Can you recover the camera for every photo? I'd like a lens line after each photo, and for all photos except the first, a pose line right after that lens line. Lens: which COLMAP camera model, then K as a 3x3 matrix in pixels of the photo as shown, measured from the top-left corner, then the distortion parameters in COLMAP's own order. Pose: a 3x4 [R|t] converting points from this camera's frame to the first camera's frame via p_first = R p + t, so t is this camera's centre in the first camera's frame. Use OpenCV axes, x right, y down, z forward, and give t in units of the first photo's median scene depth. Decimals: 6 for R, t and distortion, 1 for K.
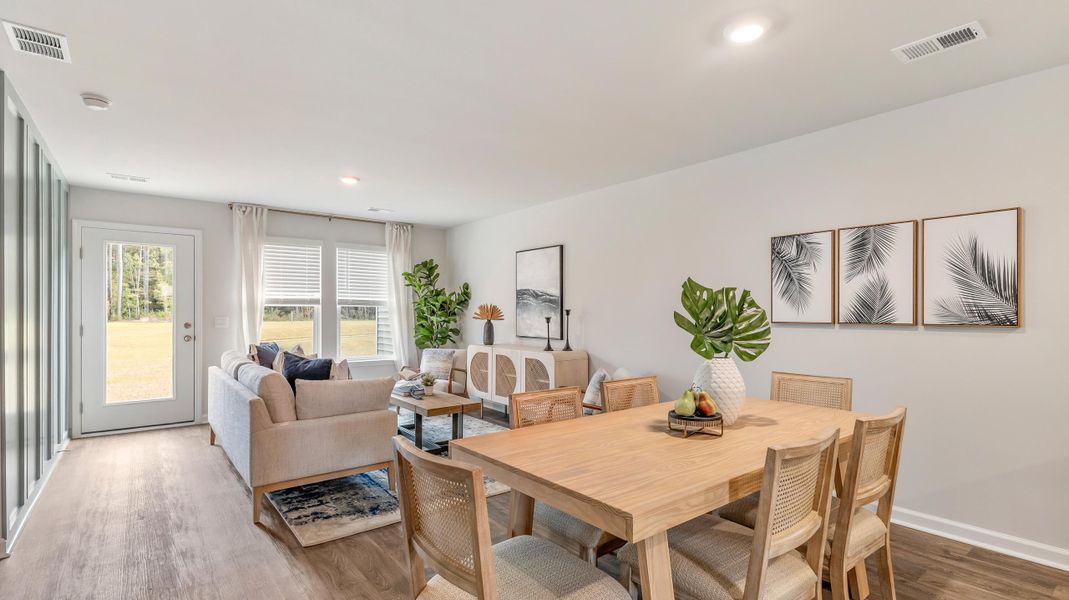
lens RADIAL K [[504.9, 0, 532.5], [0, 504.9, 307.1], [0, 0, 1]] dist [0.000733, 0.000170]
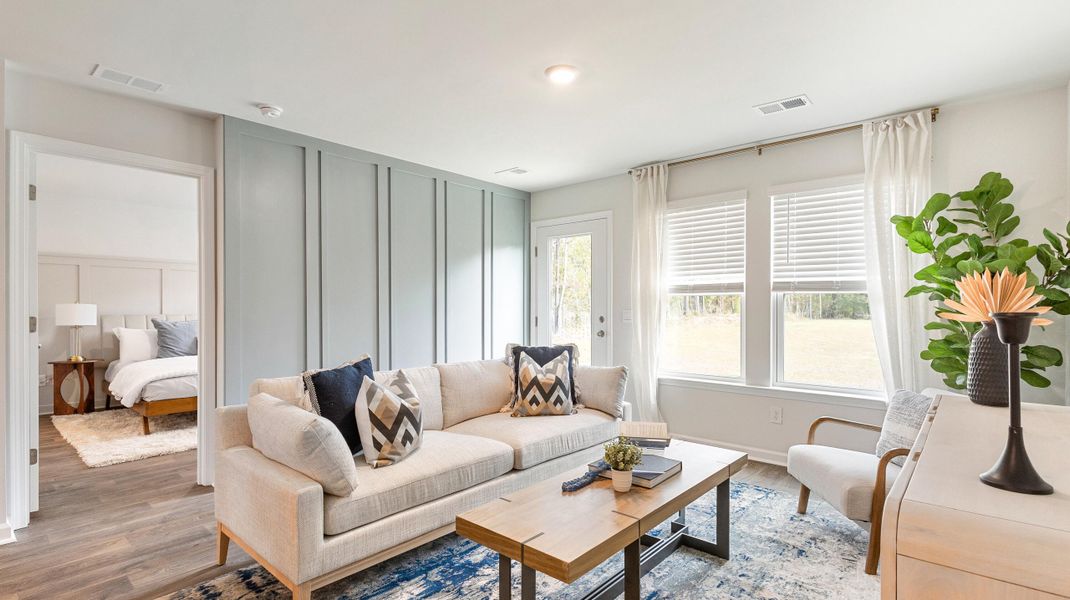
lens RADIAL K [[505.4, 0, 533.0], [0, 505.4, 307.1], [0, 0, 1]] dist [0.000733, 0.000170]
pose [[0.180650, -0.000309, -0.983547, 0.183616], [0.009511, 0.999954, 0.001433, 0.012775], [0.983501, -0.009613, 0.180644, 0.749621]]
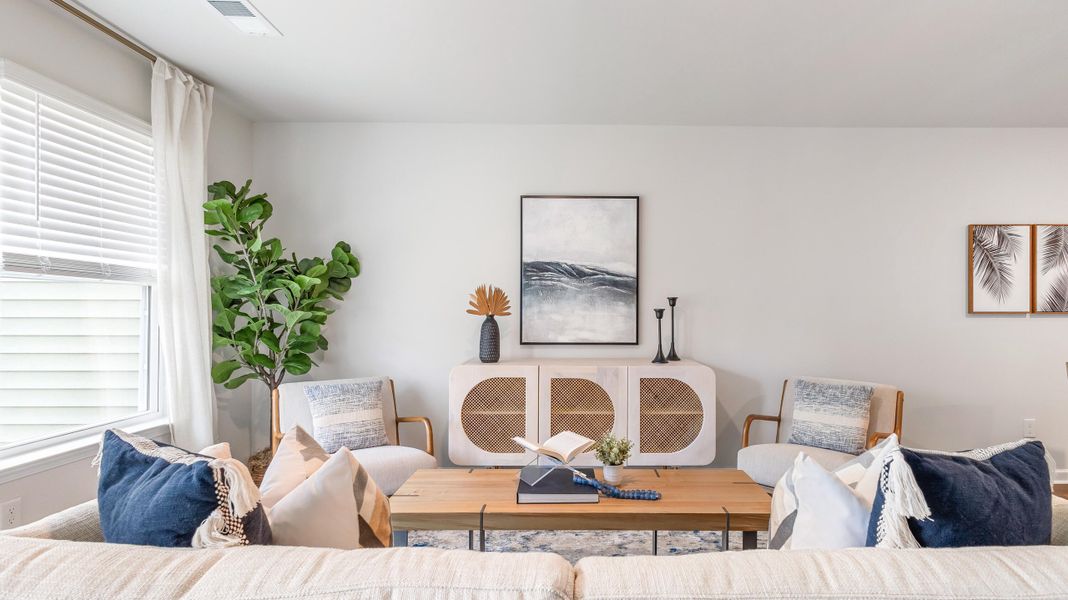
lens RADIAL K [[504.5, 0, 532.0], [0, 504.5, 307.1], [0, 0, 1]] dist [0.000733, 0.000170]
pose [[0.608911, -0.002965, 0.793233, -0.533176], [-0.009388, 0.999896, 0.010944, 0.011431], [-0.793183, -0.014111, 0.608820, 0.713058]]
